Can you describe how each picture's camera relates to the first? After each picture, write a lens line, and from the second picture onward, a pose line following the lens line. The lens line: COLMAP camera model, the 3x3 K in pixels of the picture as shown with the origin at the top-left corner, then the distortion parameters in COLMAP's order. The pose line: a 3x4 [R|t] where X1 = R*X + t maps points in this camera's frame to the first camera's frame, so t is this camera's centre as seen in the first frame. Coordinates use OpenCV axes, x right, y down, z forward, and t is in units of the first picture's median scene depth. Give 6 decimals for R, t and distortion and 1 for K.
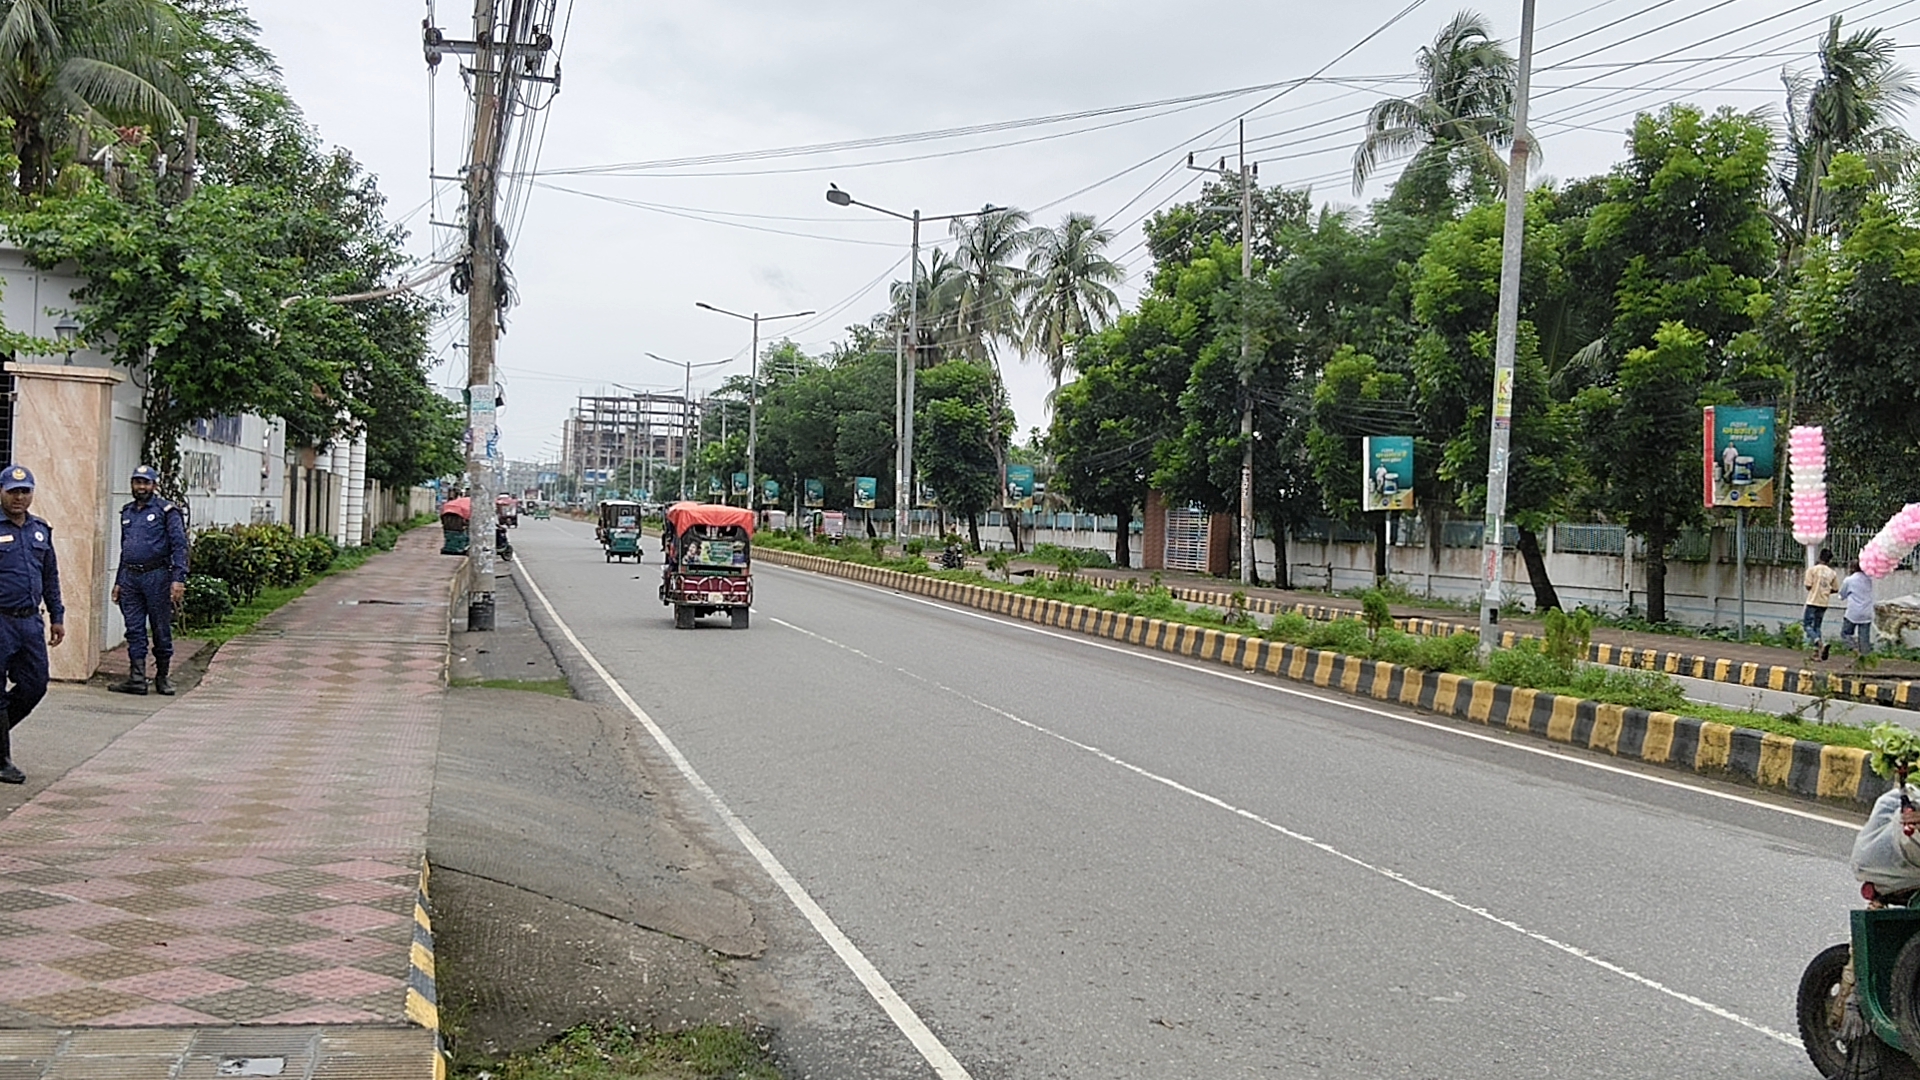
lens RADIAL K [[1872.8, 0, 961.4], [0, 1872.8, 528.9], [0, 0, 1]] dist [0.090874, -0.155946]
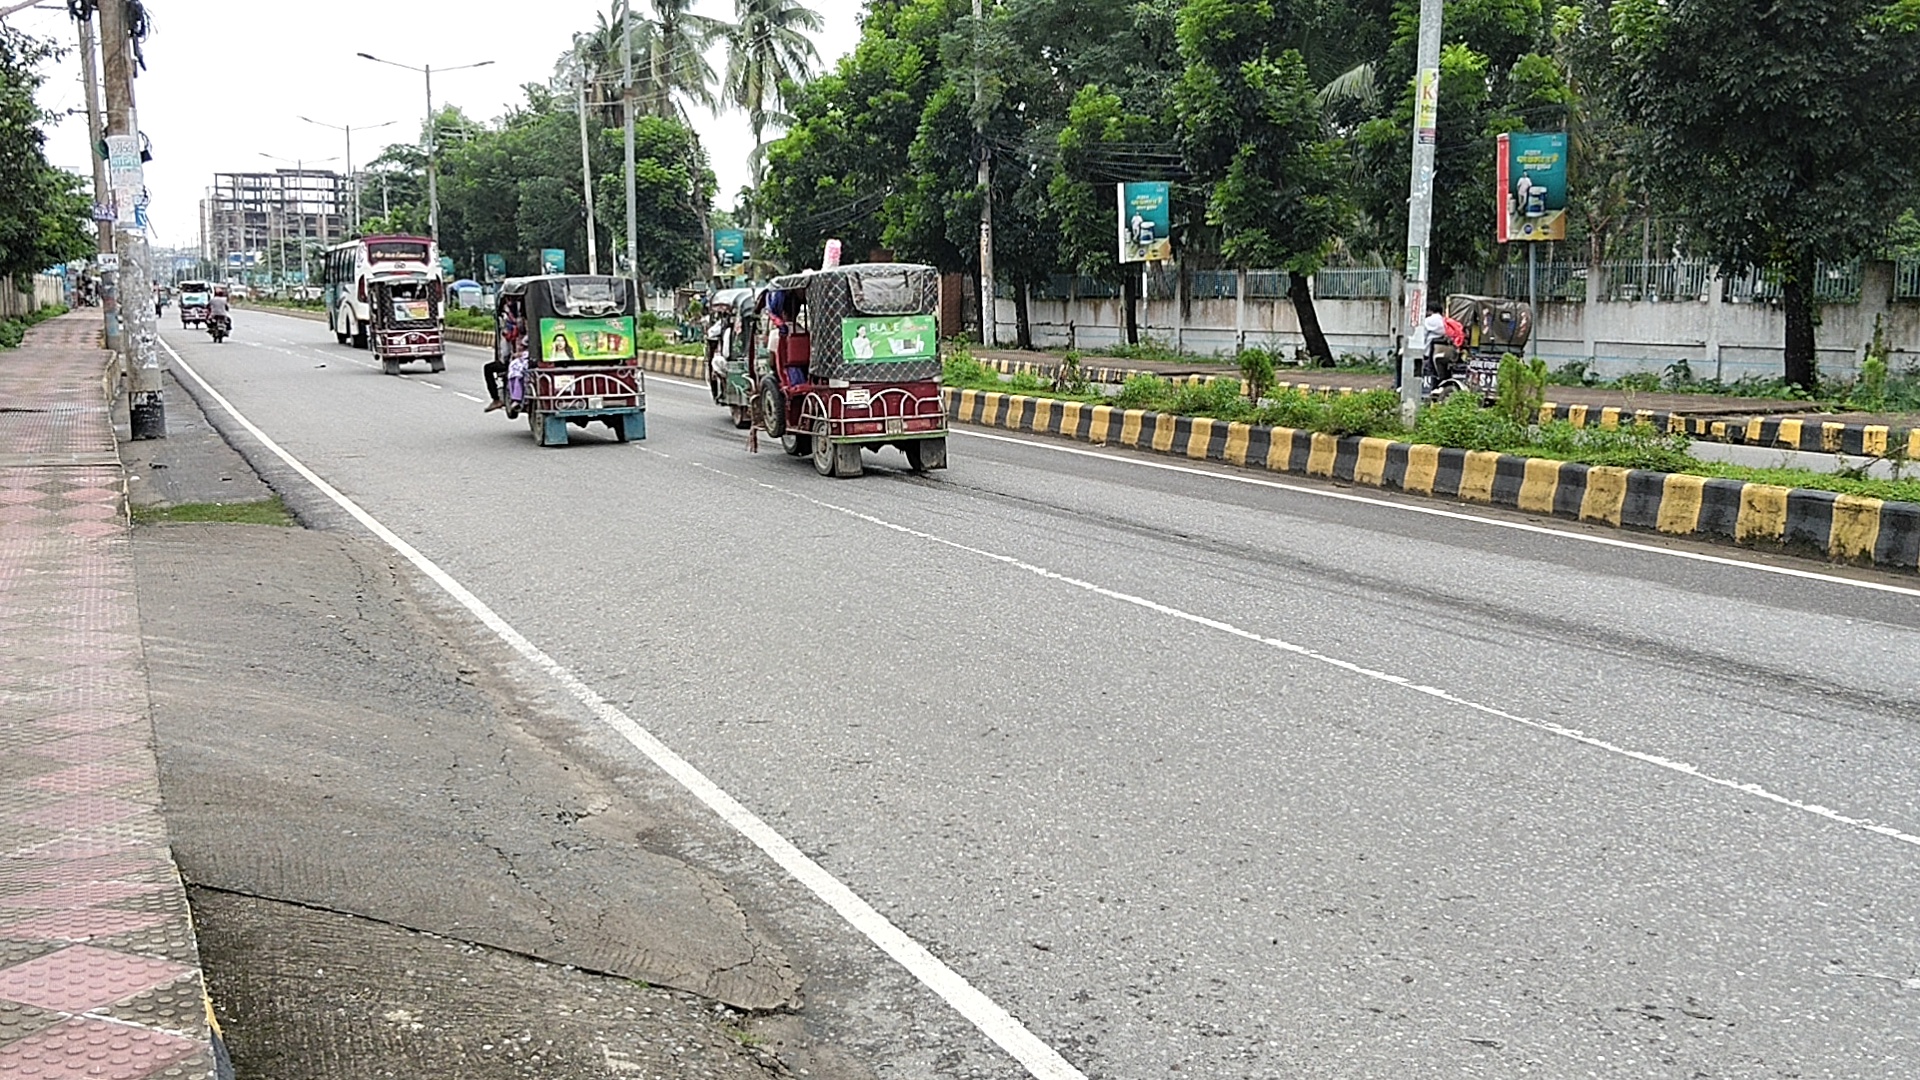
lens RADIAL K [[1872.8, 0, 961.4], [0, 1872.8, 528.9], [0, 0, 1]] dist [0.090874, -0.155946]
pose [[0.985170, -0.057849, 0.161537, -0.031629], [0.037656, 0.991394, 0.125381, 0.001956], [-0.167400, -0.117439, 0.978869, 0.095648]]
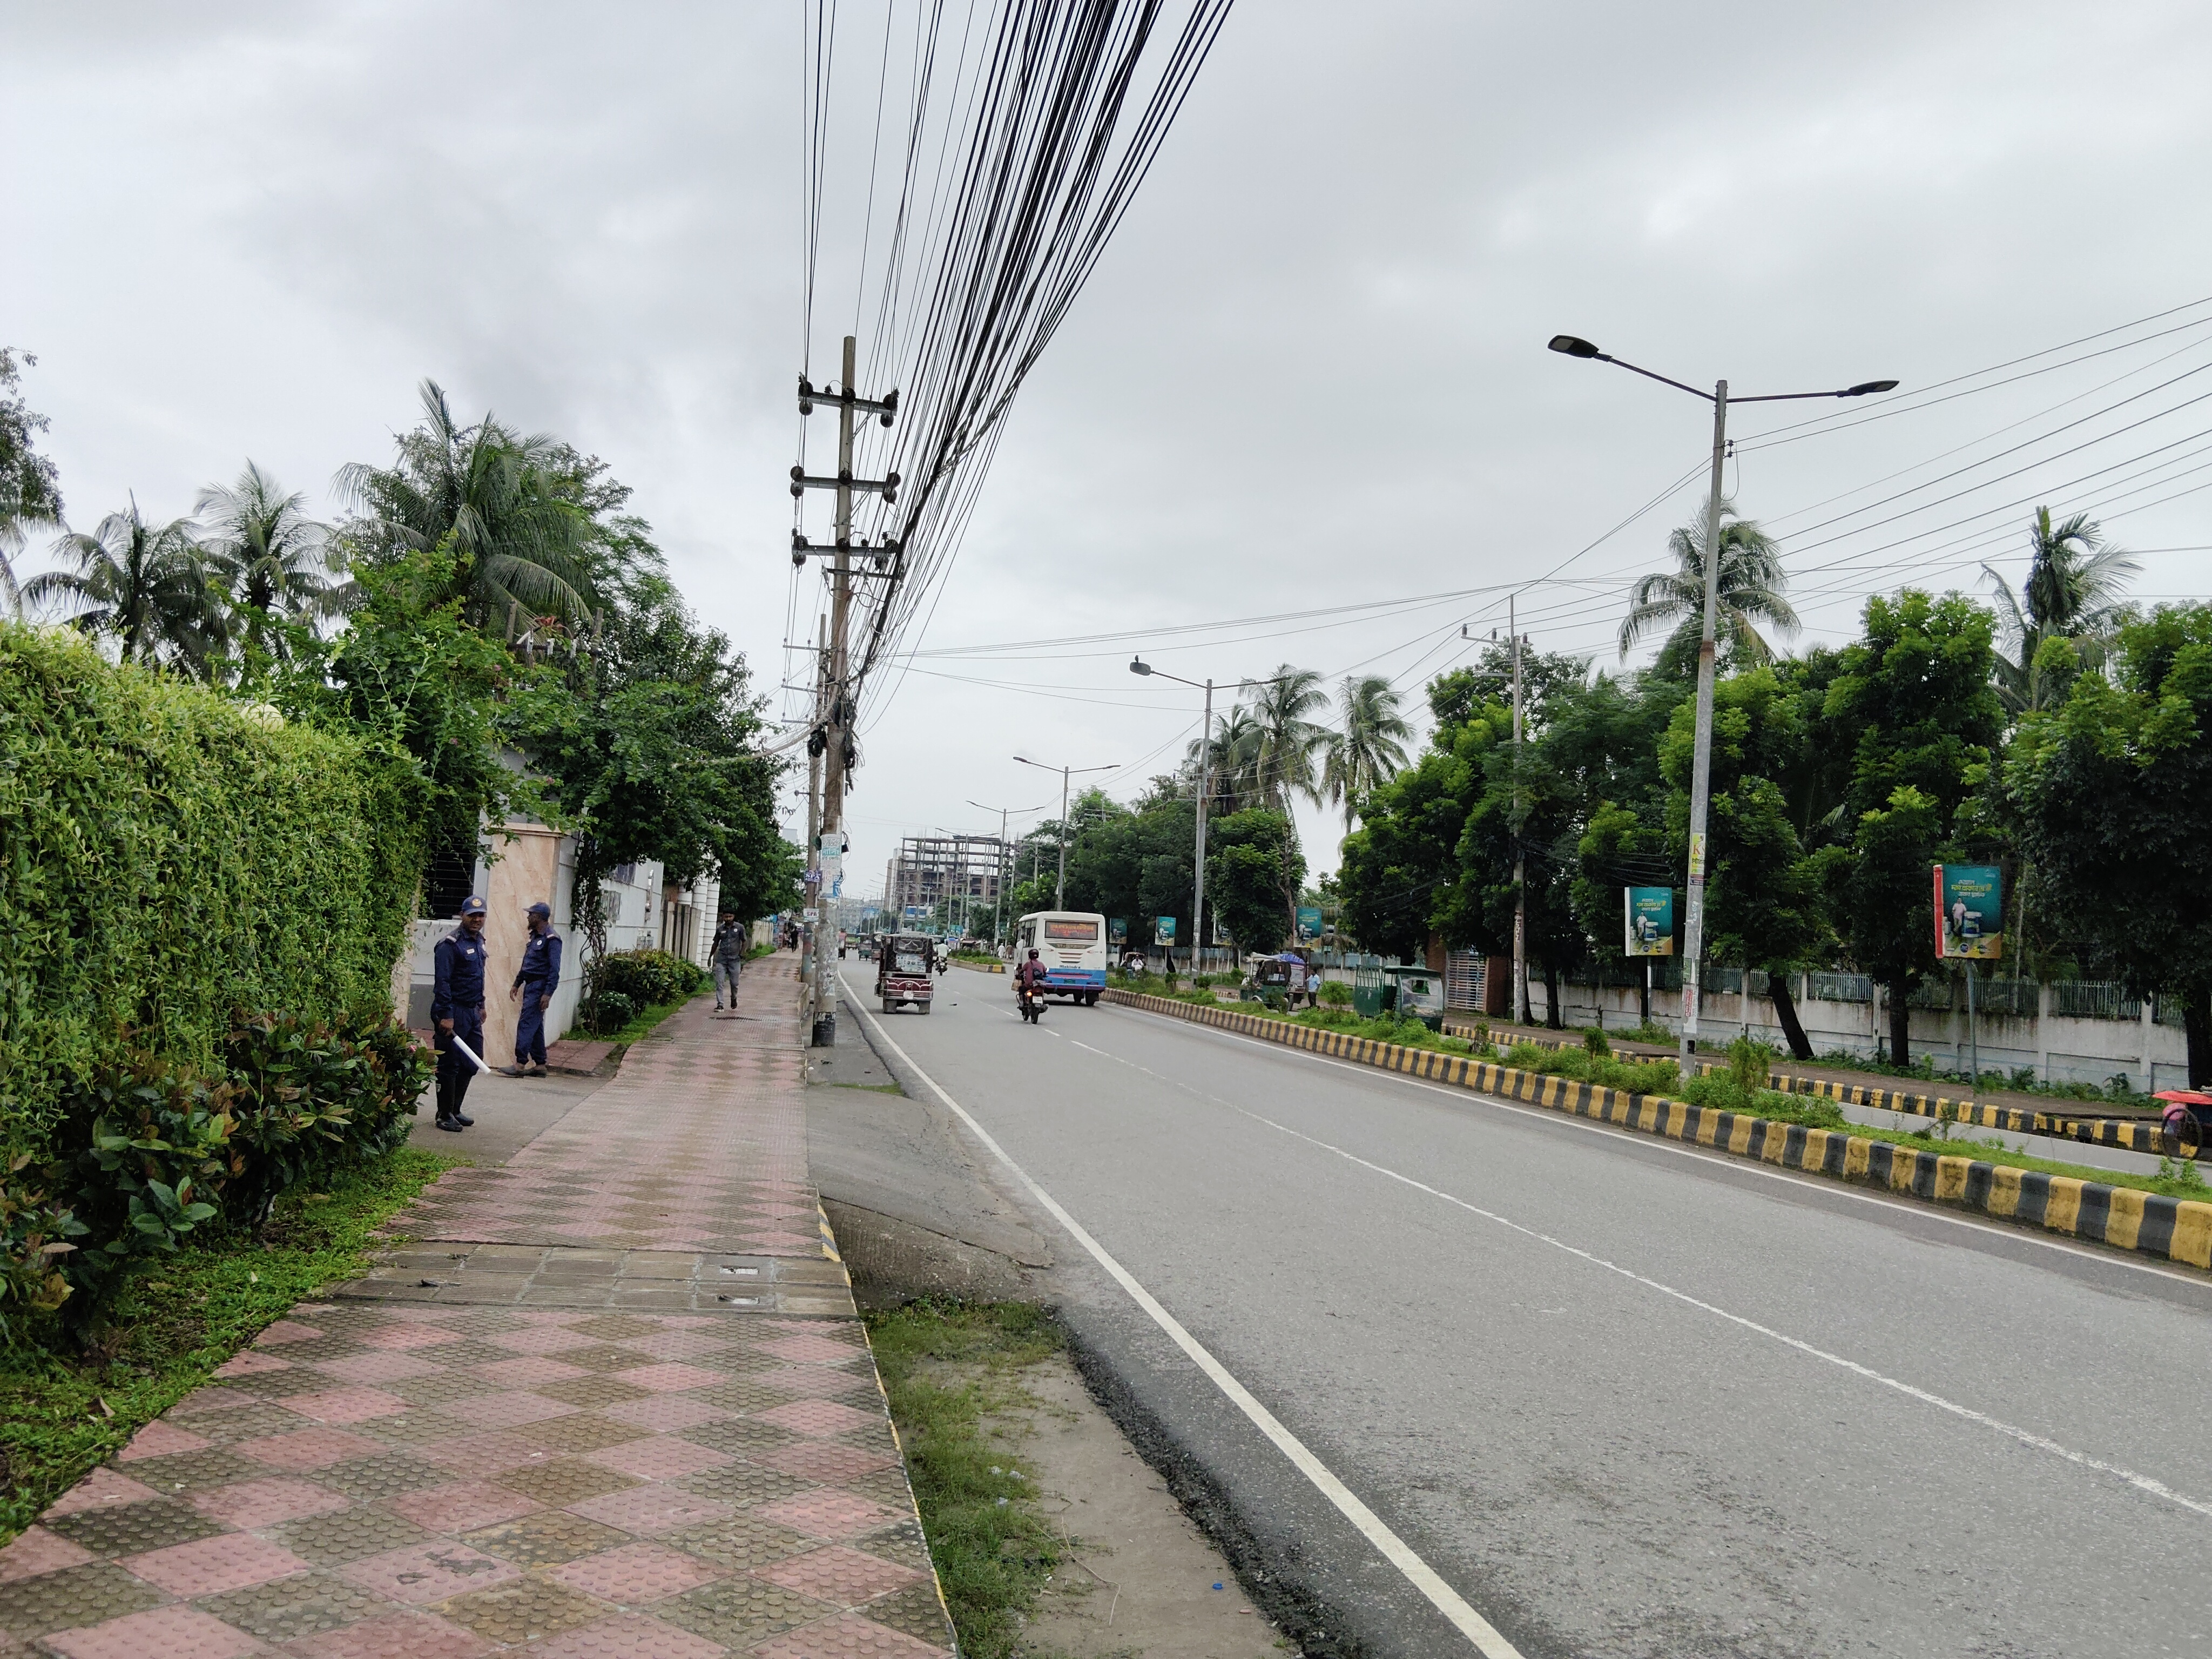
lens RADIAL K [[1794.1, 0, 1101.7], [0, 1794.1, 796.6], [0, 0, 1]] dist [0.102878, -0.199350]
pose [[0.995936, 0.008358, -0.089675, 0.010236], [-0.016785, 0.995465, -0.093635, 0.001687], [0.088486, 0.094759, 0.991560, -0.074251]]
